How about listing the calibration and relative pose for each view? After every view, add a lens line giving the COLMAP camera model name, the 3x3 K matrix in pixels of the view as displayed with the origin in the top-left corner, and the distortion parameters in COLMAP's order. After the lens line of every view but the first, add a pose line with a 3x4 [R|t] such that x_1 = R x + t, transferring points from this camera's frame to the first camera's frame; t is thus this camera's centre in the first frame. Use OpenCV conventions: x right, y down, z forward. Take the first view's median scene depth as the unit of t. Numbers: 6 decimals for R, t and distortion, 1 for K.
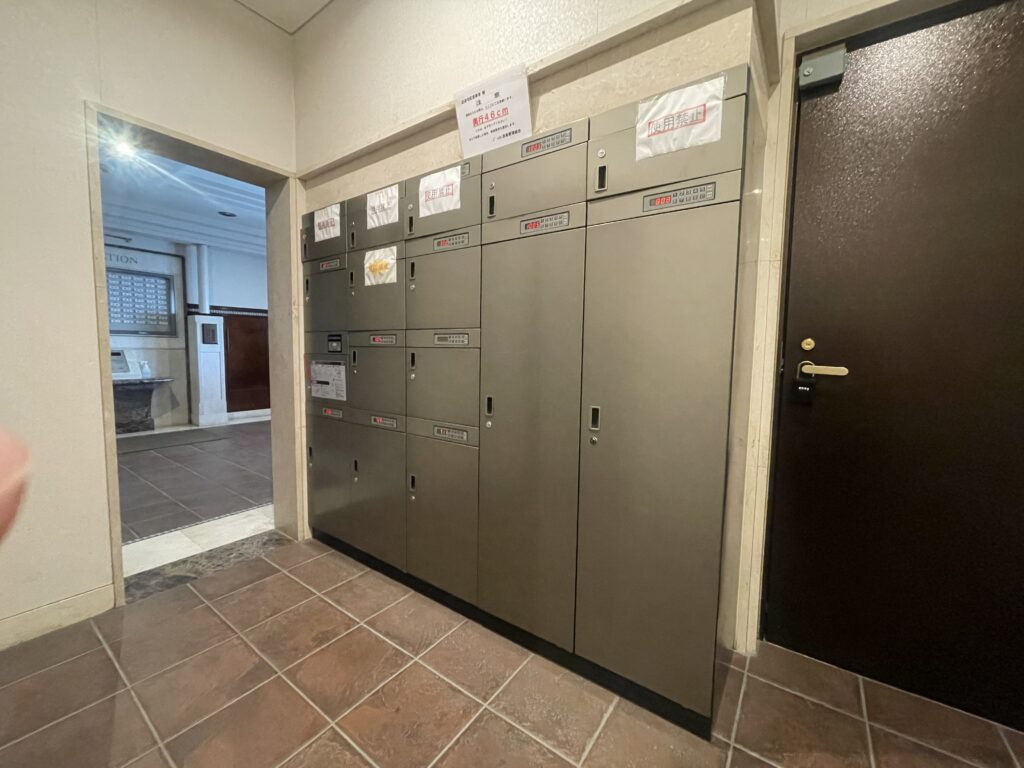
lens RADIAL K [[414.8, 0, 512.0], [0, 414.8, 384.0], [0, 0, 1]] dist [-0.002570, -0.000549]
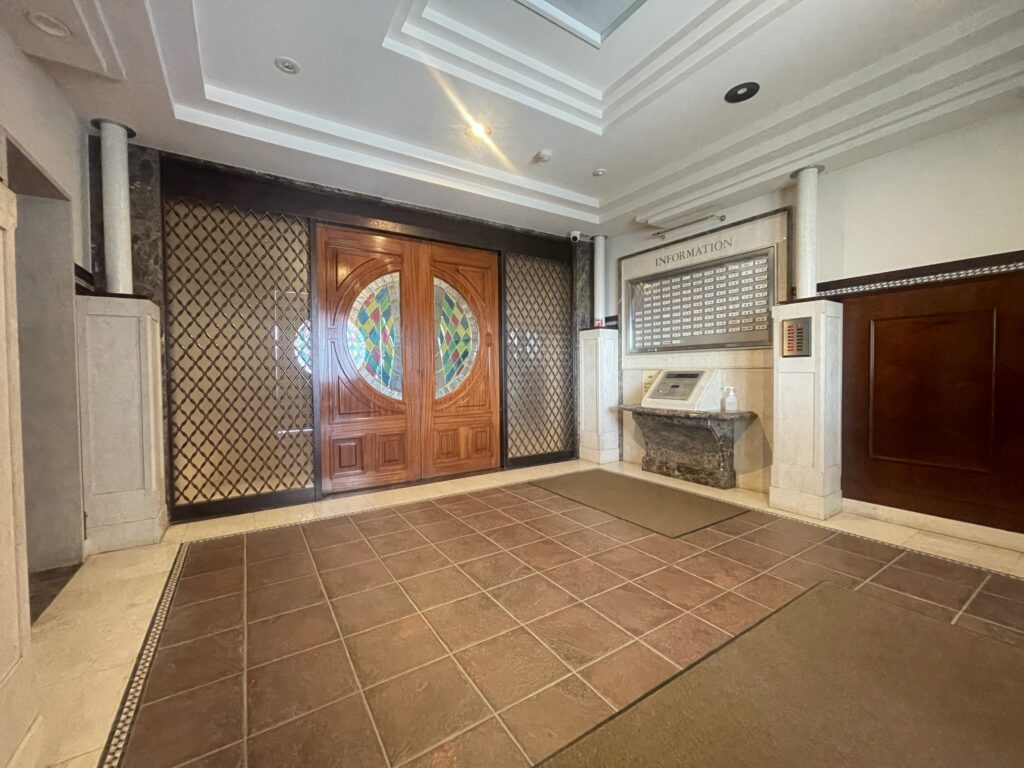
lens RADIAL K [[414.8, 0, 512.0], [0, 414.8, 384.0], [0, 0, 1]] dist [-0.002570, -0.000549]
pose [[-0.369783, 0.016845, -0.928965, -0.111428], [-0.066498, 0.996792, 0.044545, -0.063739], [0.926735, 0.078246, -0.367477, 0.895311]]
